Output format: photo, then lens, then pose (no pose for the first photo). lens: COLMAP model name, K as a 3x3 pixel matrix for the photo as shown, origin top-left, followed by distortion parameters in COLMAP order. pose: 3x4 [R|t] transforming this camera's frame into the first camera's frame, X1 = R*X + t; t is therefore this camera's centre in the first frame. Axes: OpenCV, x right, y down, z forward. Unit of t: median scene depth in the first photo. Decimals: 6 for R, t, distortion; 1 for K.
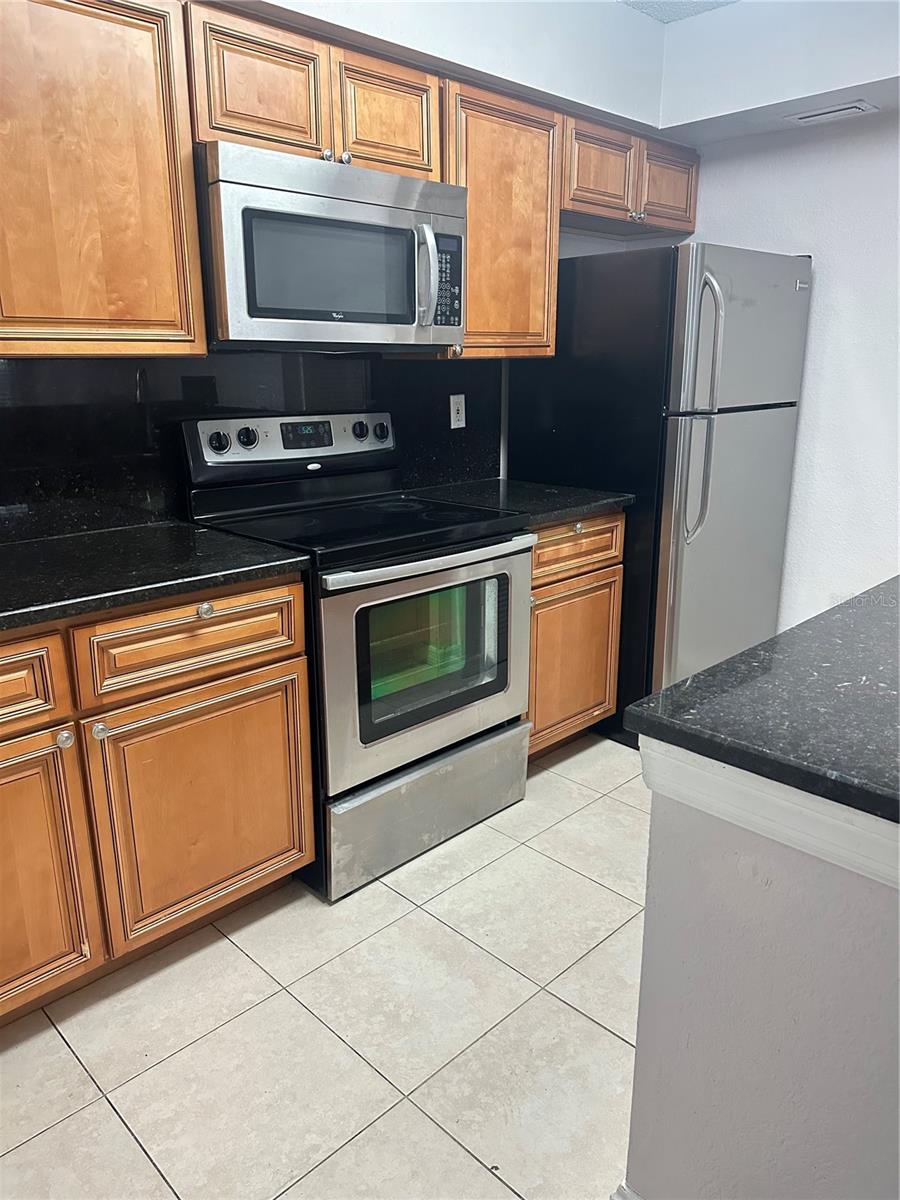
lens RADIAL K [[853.7, 0, 437.7], [0, 853.7, 599.6], [0, 0, 1]] dist [0.035146, -0.042082]
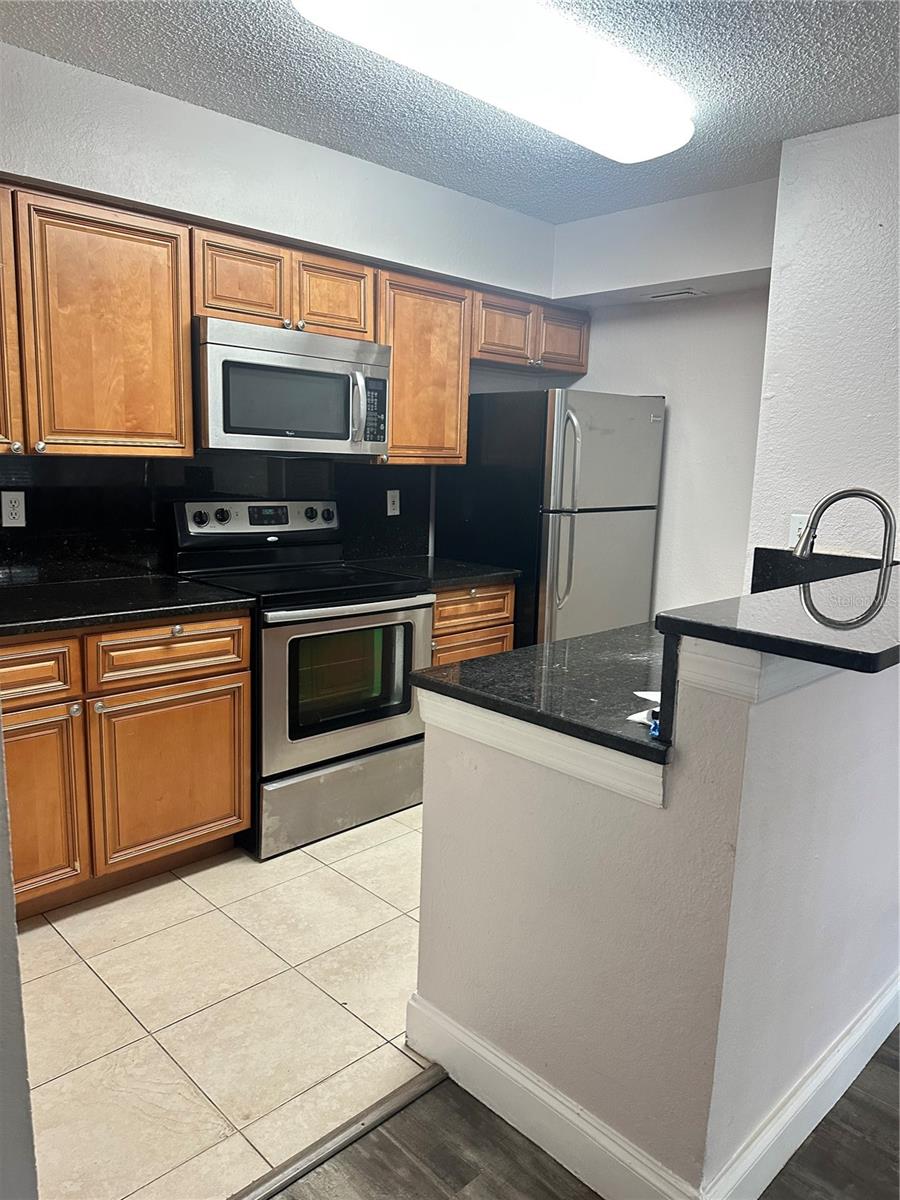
lens RADIAL K [[853.7, 0, 443.5], [0, 853.7, 607.0], [0, 0, 1]] dist [0.035146, -0.042082]
pose [[0.999362, 0.035671, 0.001939, 0.148553], [-0.035315, 0.994672, -0.096853, 0.083391], [-0.005384, 0.096723, 0.995297, -0.383887]]
